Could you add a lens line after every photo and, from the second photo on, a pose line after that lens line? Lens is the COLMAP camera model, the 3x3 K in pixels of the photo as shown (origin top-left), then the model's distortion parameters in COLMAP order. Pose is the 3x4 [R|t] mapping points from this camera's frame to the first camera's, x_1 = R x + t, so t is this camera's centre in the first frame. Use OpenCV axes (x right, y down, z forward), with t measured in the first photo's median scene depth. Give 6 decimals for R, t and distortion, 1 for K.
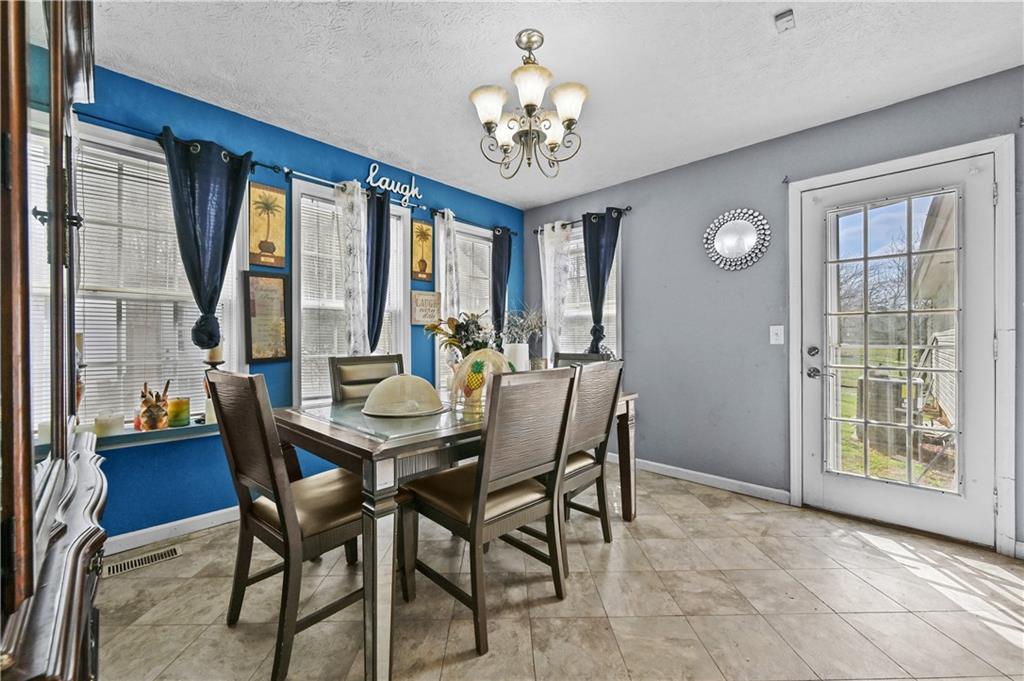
lens RADIAL K [[404.1, 0, 512.0], [0, 404.1, 340.5], [0, 0, 1]] dist [-0.001618, -0.000183]
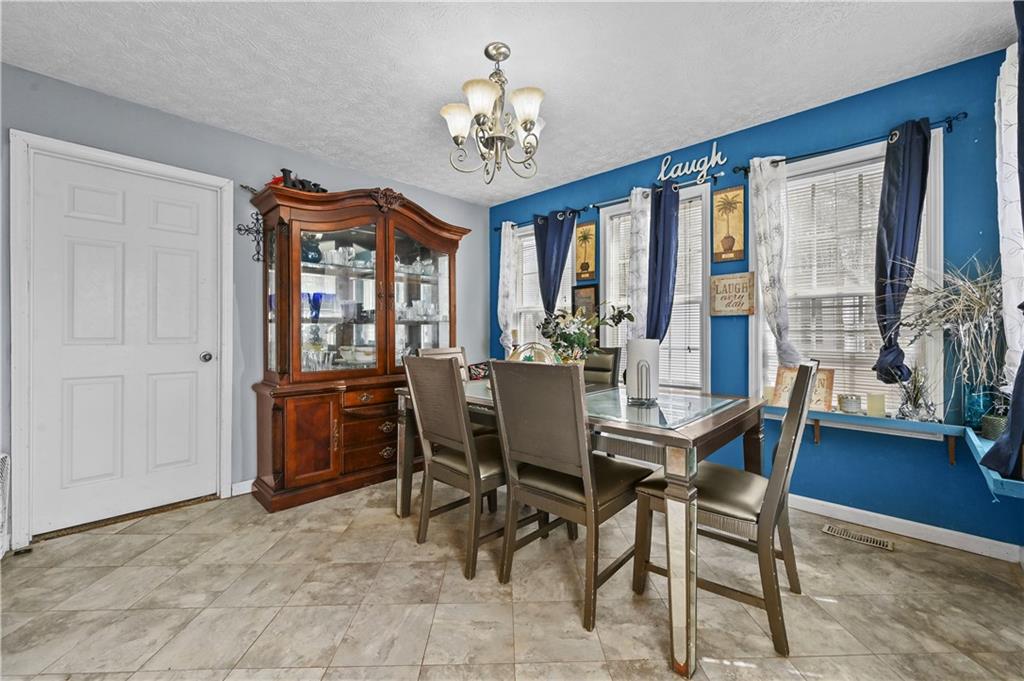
lens RADIAL K [[412.4, 0, 513.4], [0, 412.4, 328.6], [0, 0, 1]] dist [-0.000138, 0.000135]
pose [[-0.004319, -0.005631, -0.999975, 0.676468], [-0.003583, 0.999978, -0.005615, -0.006450], [0.999984, 0.003559, -0.004339, 0.626442]]
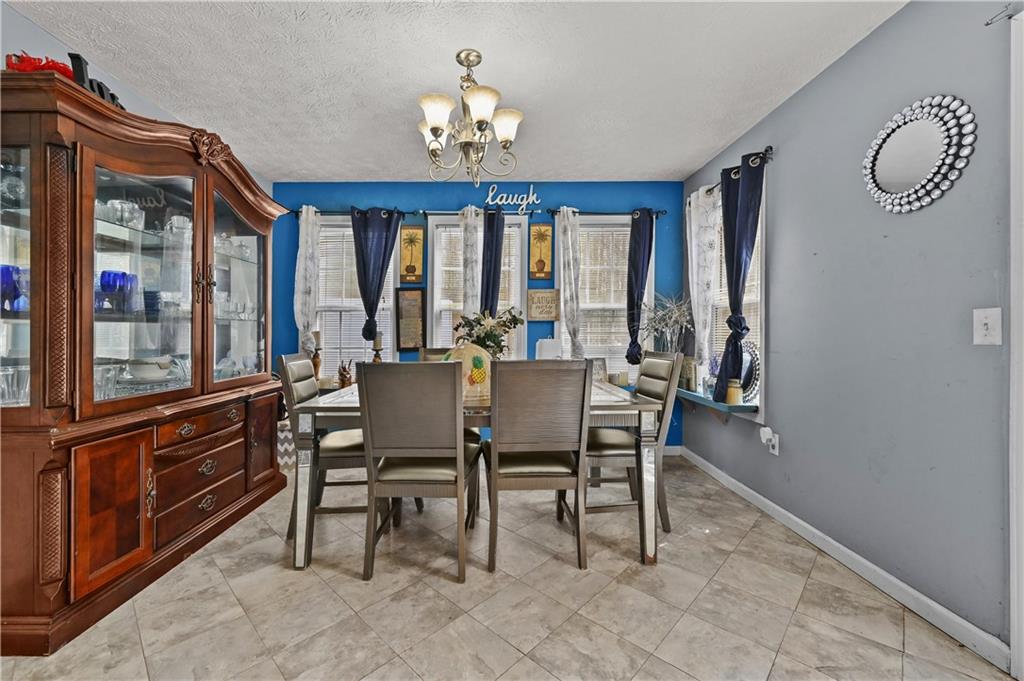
lens RADIAL K [[415.5, 0, 501.1], [0, 415.5, 332.6], [0, 0, 1]] dist [-0.001184, 0.000185]
pose [[0.693522, -0.002052, -0.720432, 0.545018], [-0.001535, 0.999989, -0.004326, -0.003141], [0.720434, 0.004106, 0.693512, 0.180440]]
